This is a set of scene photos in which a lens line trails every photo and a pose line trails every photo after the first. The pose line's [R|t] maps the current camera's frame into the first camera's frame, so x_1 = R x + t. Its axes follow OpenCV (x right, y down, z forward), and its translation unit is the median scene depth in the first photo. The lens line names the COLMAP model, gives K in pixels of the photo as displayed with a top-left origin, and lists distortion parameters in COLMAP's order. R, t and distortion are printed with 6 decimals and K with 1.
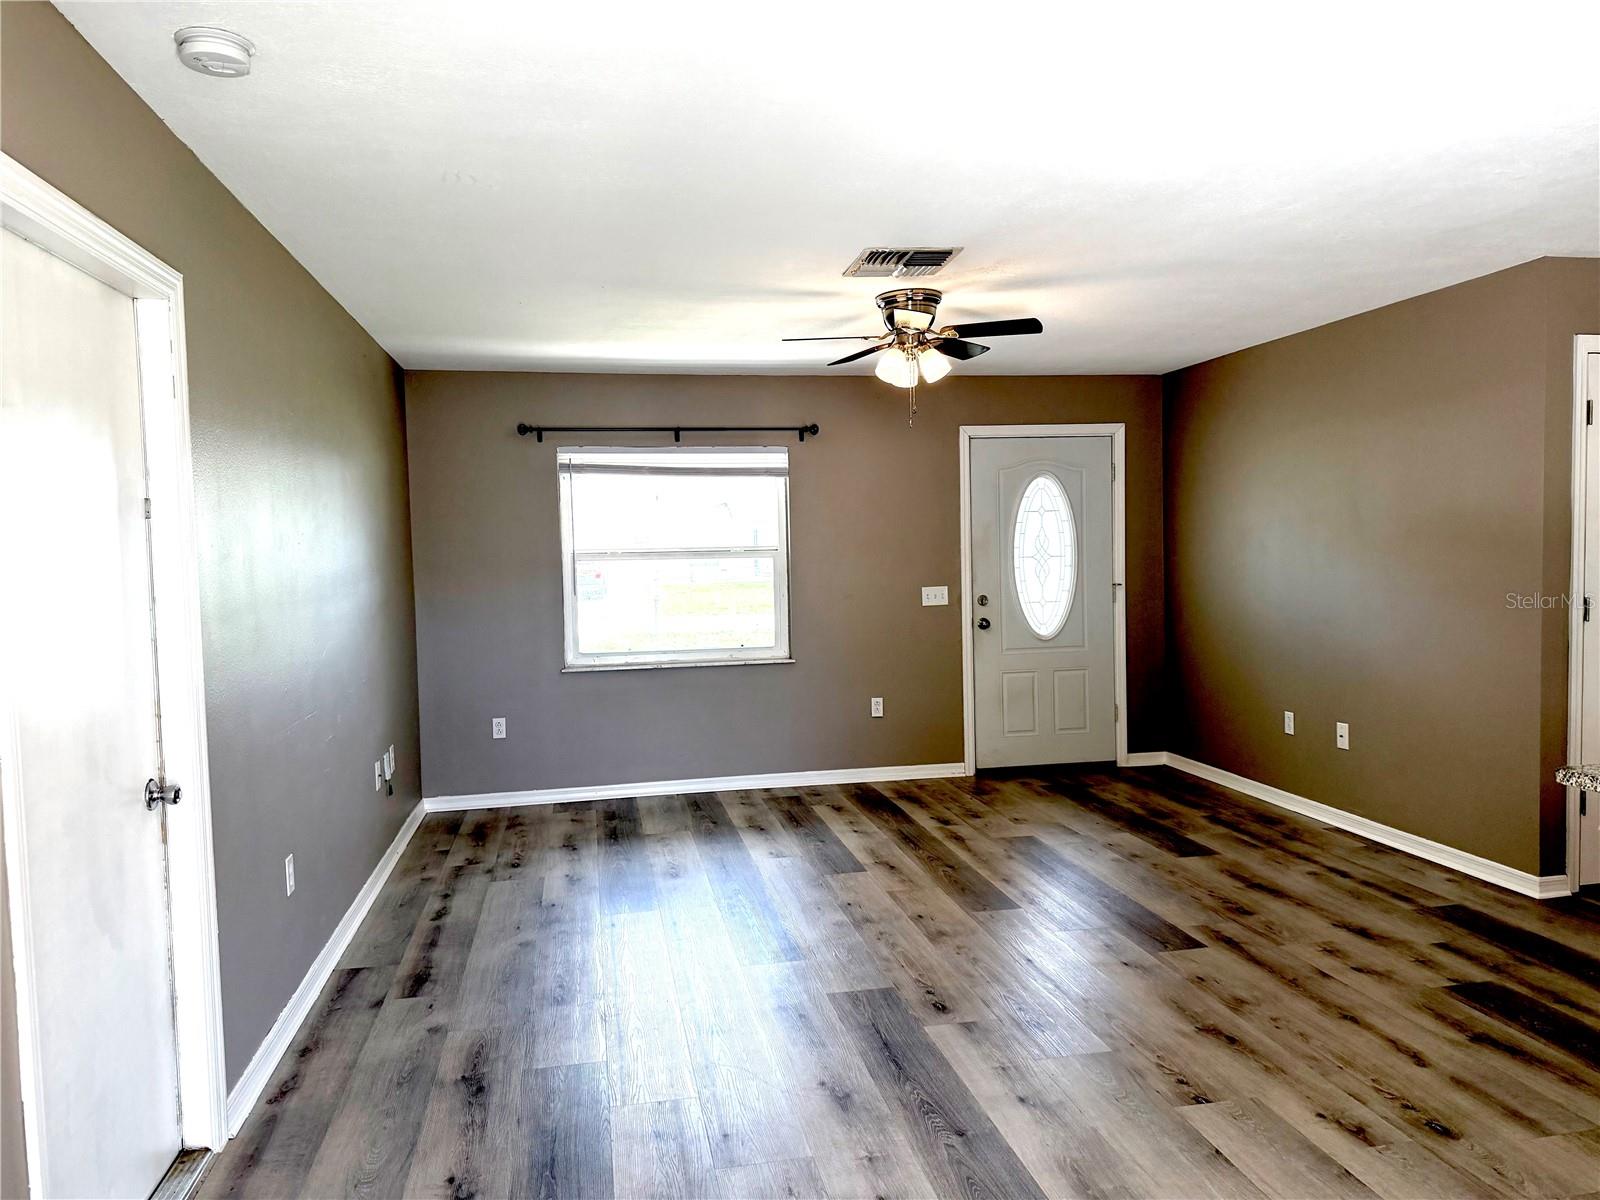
lens RADIAL K [[1128.3, 0, 800.3], [0, 1128.3, 563.0], [0, 0, 1]] dist [0.073226, -0.053511]
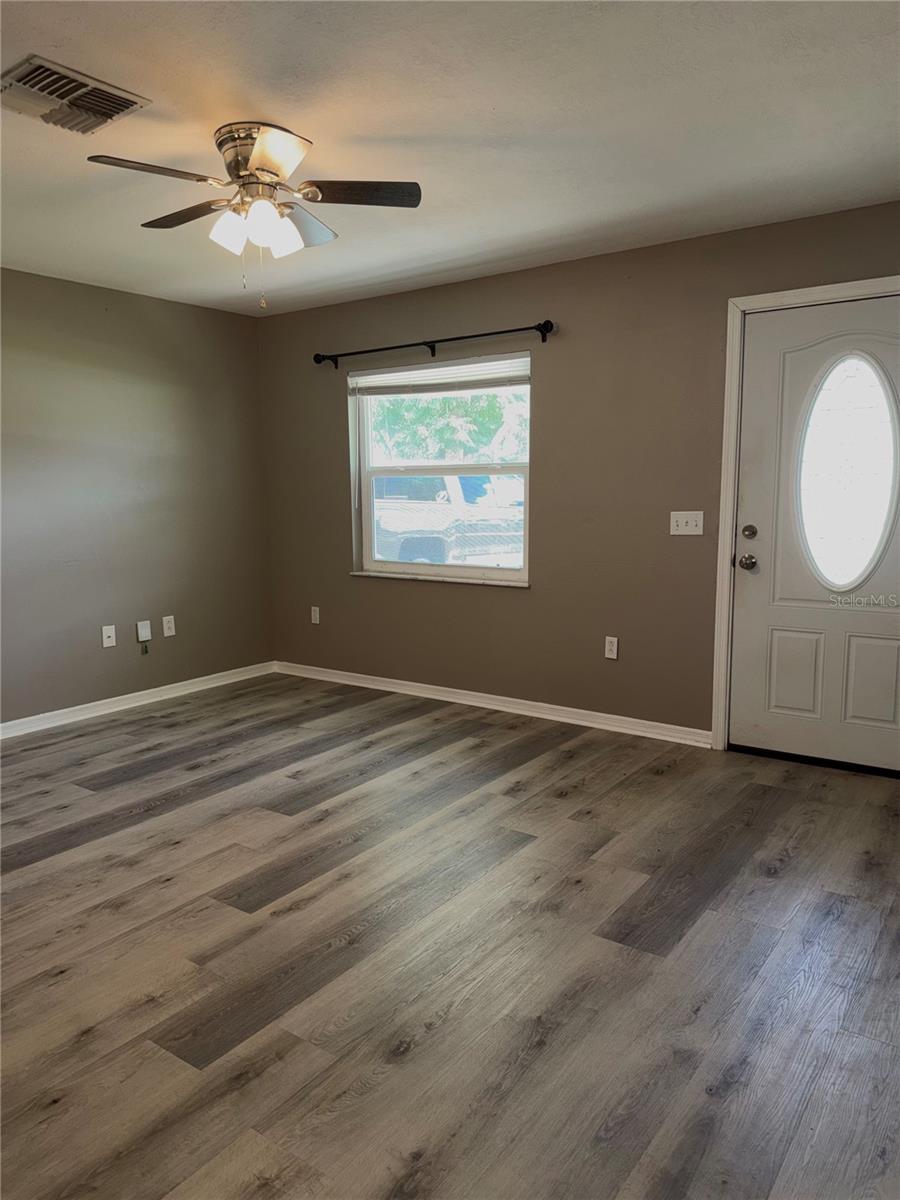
lens RADIAL K [[840.4, 0, 450.7], [0, 840.4, 602.0], [0, 0, 1]] dist [0.038413, -0.056493]
pose [[0.681633, 0.112313, -0.723023, 0.471570], [-0.012798, 0.989828, 0.141693, 0.001886], [0.731582, -0.087329, 0.676137, 0.493283]]
